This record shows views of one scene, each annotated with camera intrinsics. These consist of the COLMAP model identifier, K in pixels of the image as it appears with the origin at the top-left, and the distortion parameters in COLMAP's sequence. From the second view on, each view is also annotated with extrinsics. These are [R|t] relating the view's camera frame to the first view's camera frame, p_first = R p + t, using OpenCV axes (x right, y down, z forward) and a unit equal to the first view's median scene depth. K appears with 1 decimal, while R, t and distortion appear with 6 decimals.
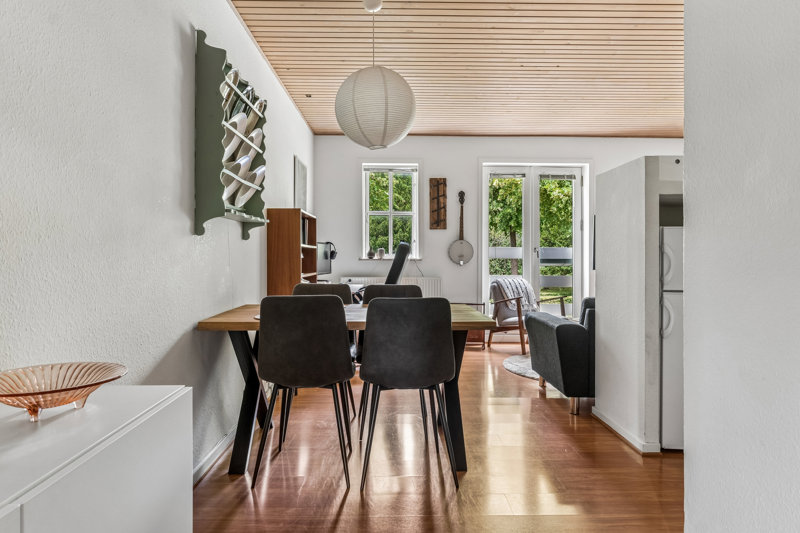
lens RADIAL K [[549.5, 0, 403.5], [0, 549.5, 255.4], [0, 0, 1]] dist [0.001543, 0.001699]
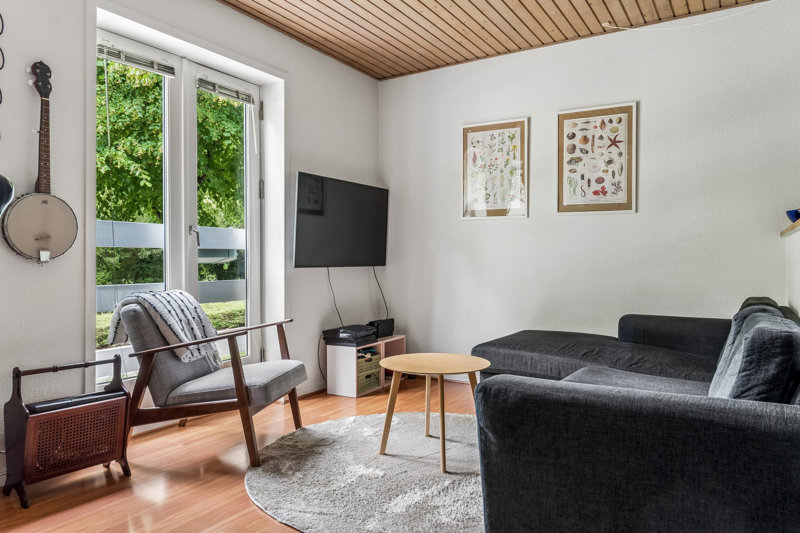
lens RADIAL K [[549.5, 0, 403.5], [0, 549.5, 255.4], [0, 0, 1]] dist [0.001543, 0.001699]
pose [[0.547872, -0.000729, 0.836562, -0.072577], [0.002054, 0.999998, -0.000474, 0.014217], [-0.836560, 0.001978, 0.547872, 0.614039]]
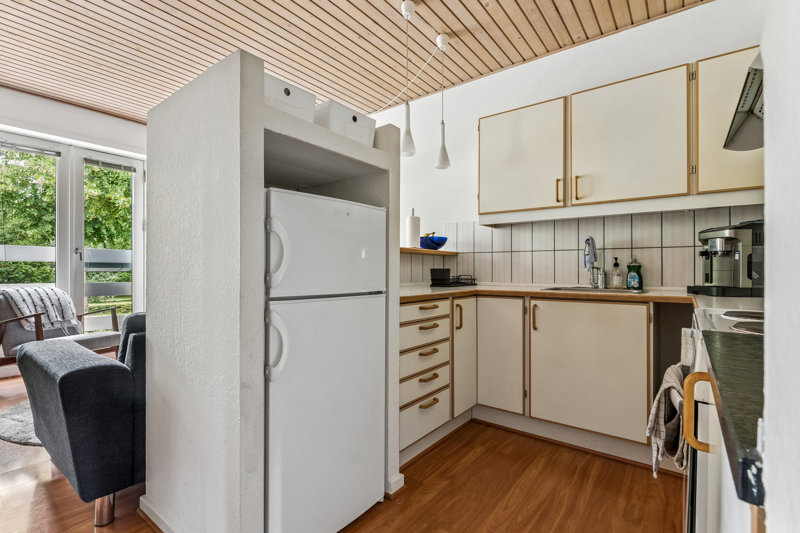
lens RADIAL K [[372.8, 0, 396.3], [0, 372.8, 268.8], [0, 0, 1]] dist [-0.001559, -0.000764]
pose [[0.633568, -0.002792, 0.773682, 0.123089], [-0.000231, 0.999993, 0.003798, 0.015157], [-0.773687, -0.002584, 0.633563, 0.314439]]
